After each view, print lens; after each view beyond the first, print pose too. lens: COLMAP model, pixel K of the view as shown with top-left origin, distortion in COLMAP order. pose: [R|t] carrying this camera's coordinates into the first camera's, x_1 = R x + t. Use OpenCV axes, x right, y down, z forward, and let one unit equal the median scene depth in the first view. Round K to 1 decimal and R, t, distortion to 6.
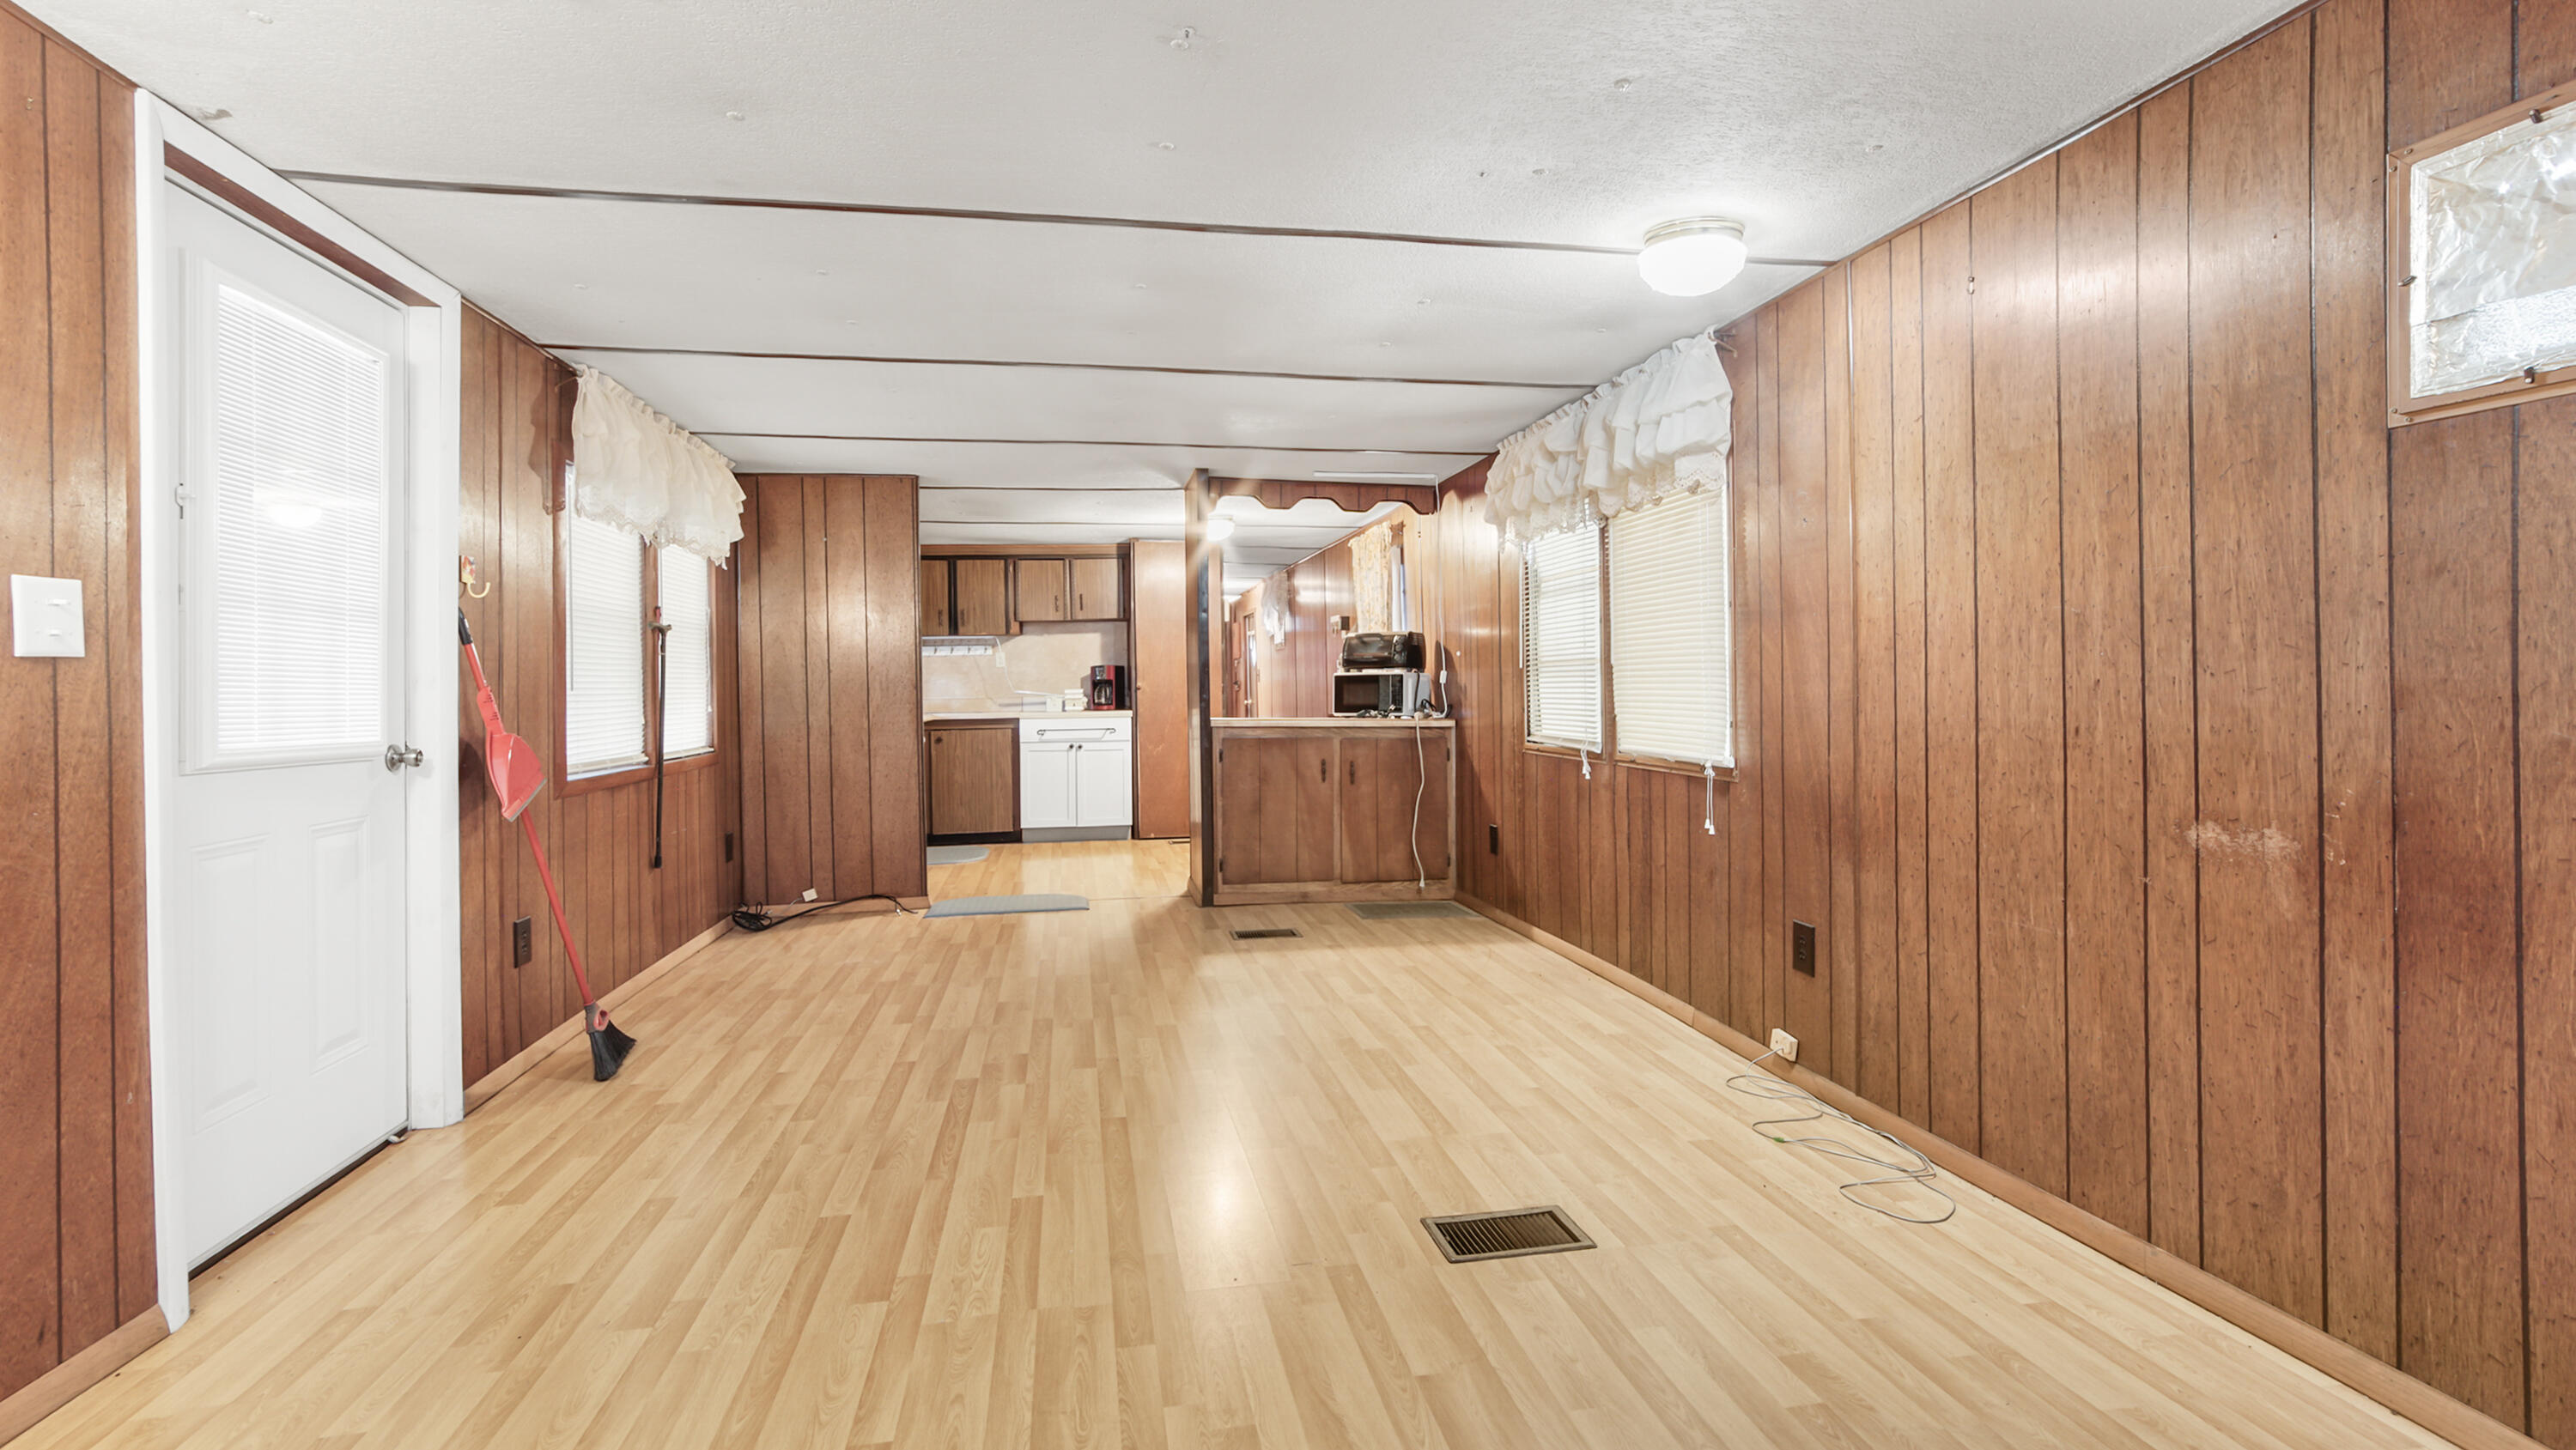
lens RADIAL K [[1182.6, 0, 1298.9], [0, 1182.6, 687.7], [0, 0, 1]] dist [-0.000857, 0.000205]
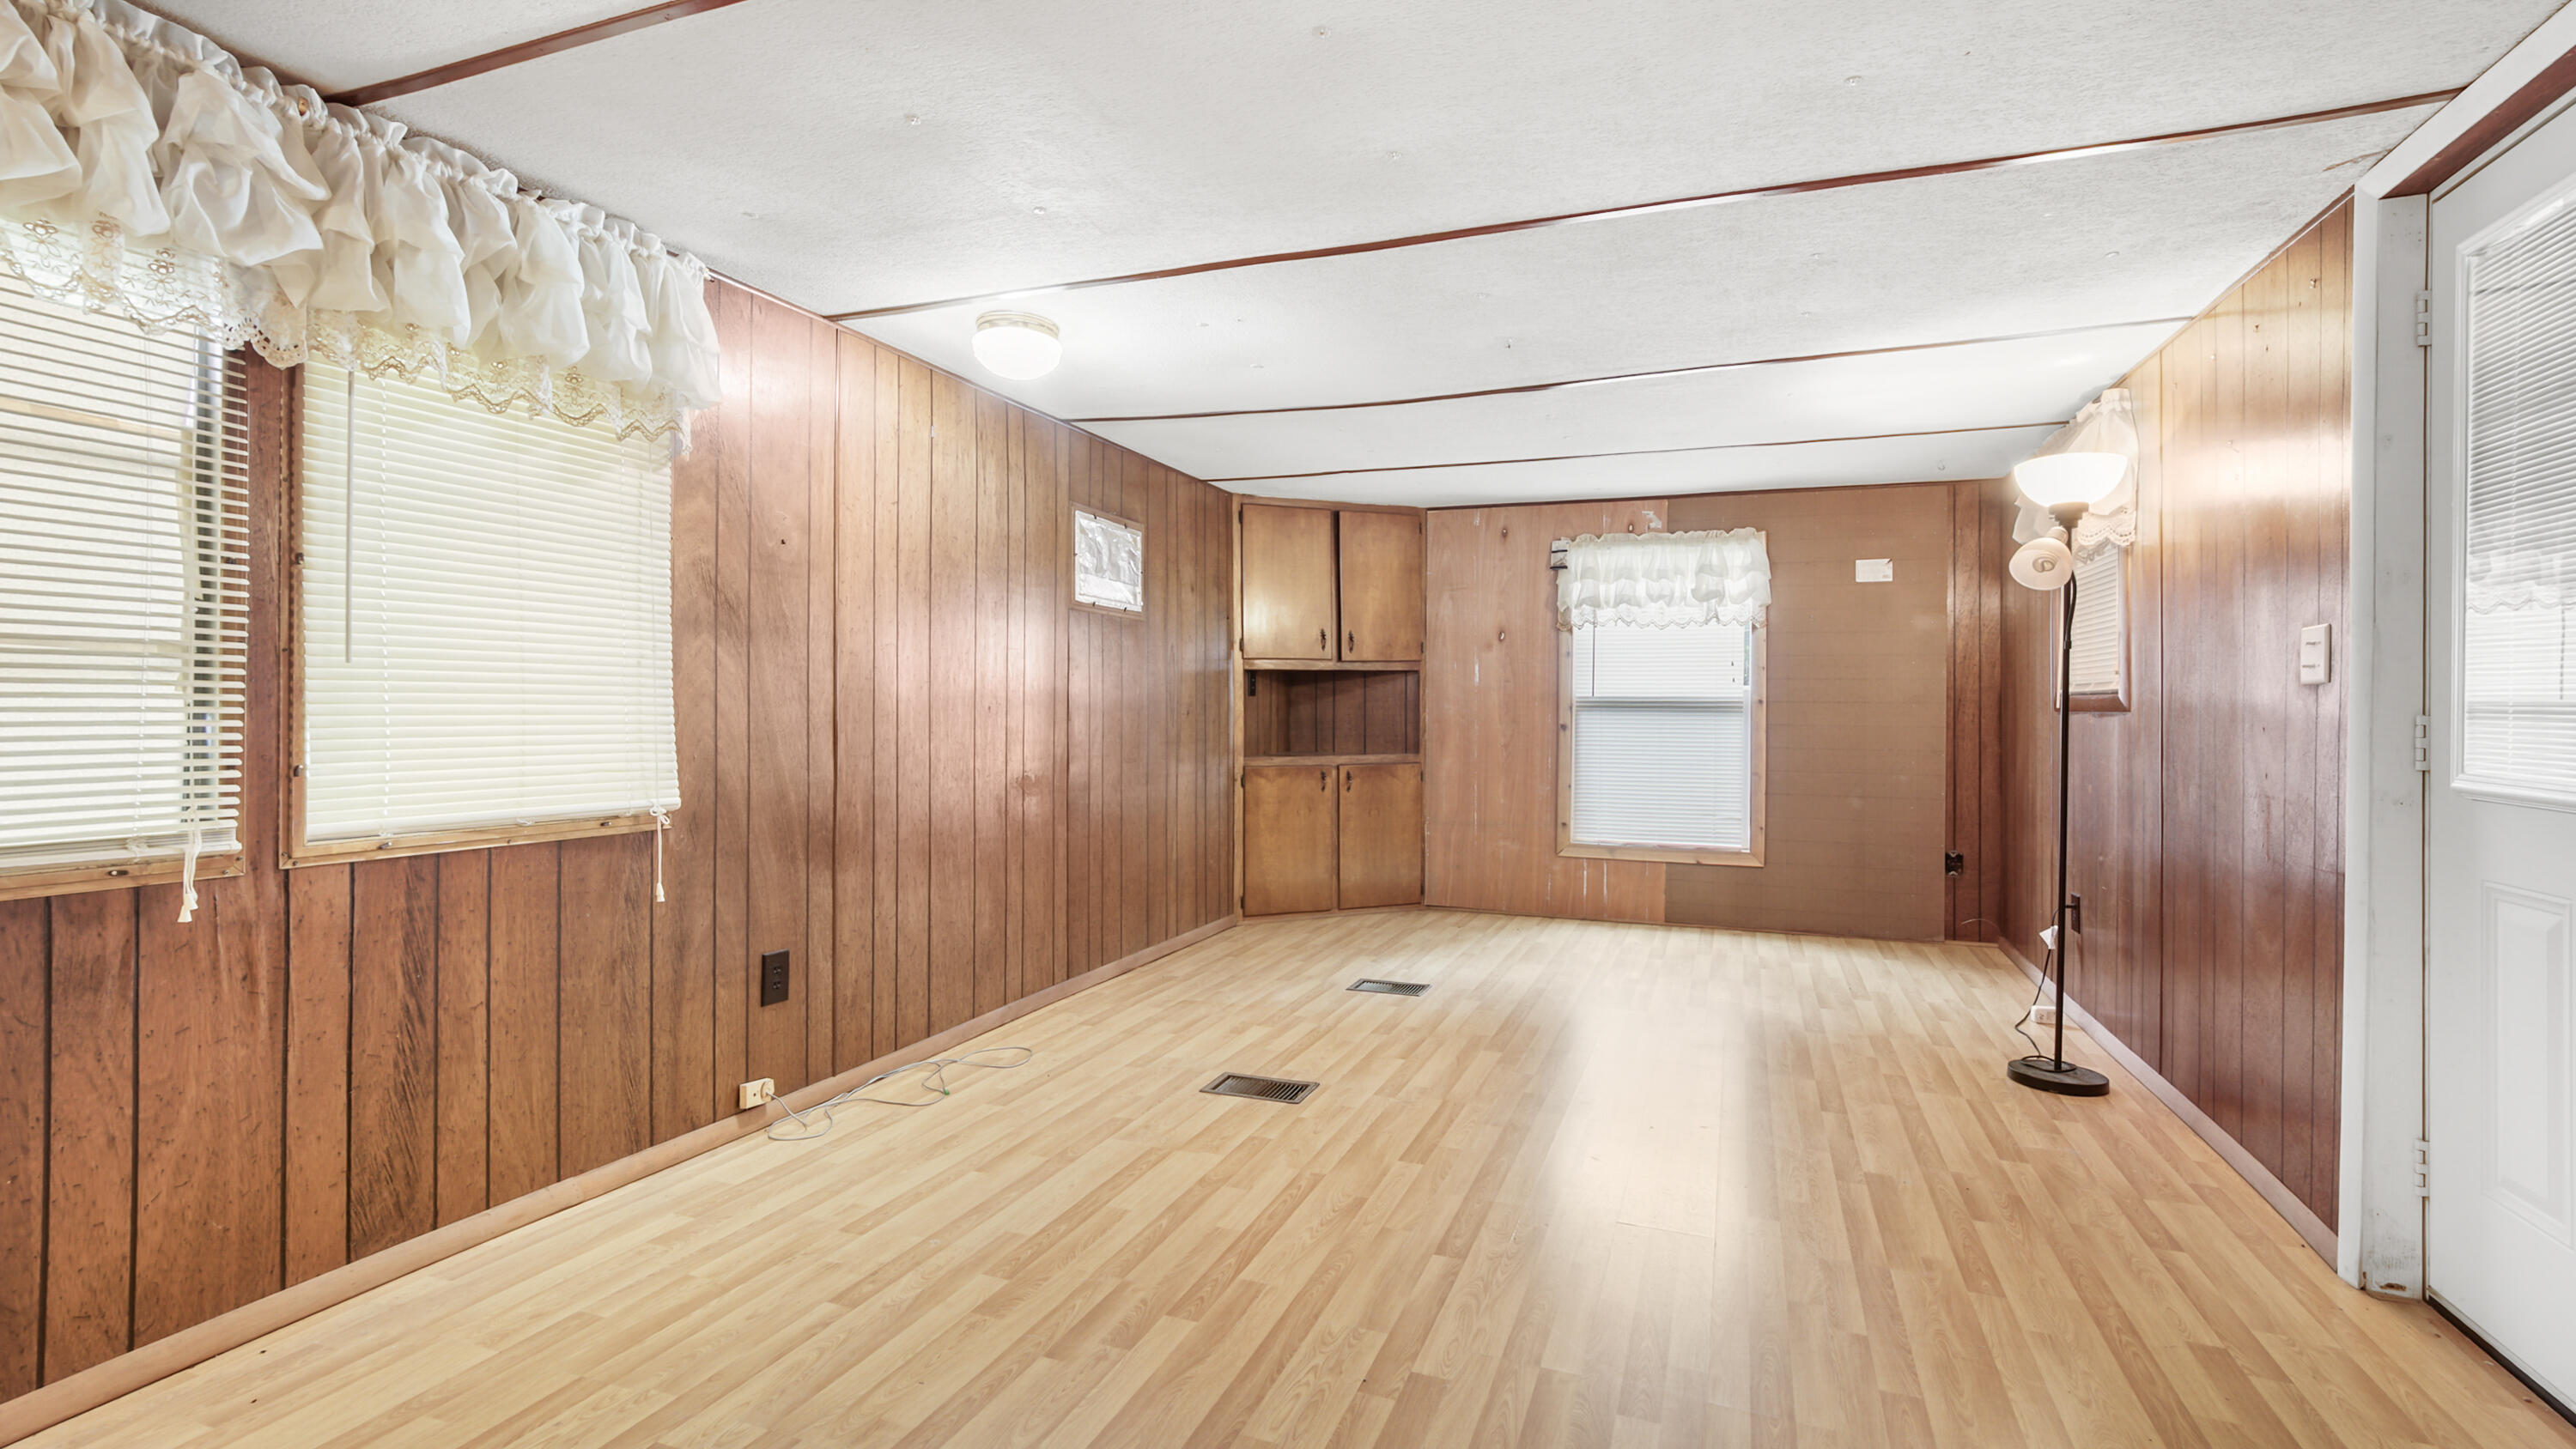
lens RADIAL K [[1182.6, 0, 1282.3], [0, 1182.6, 707.9], [0, 0, 1]] dist [-0.000857, 0.000205]
pose [[-0.847607, 0.003265, 0.530614, -0.399813], [0.001146, 0.999990, -0.004323, 0.002000], [-0.530623, -0.003056, -0.847603, 1.435994]]
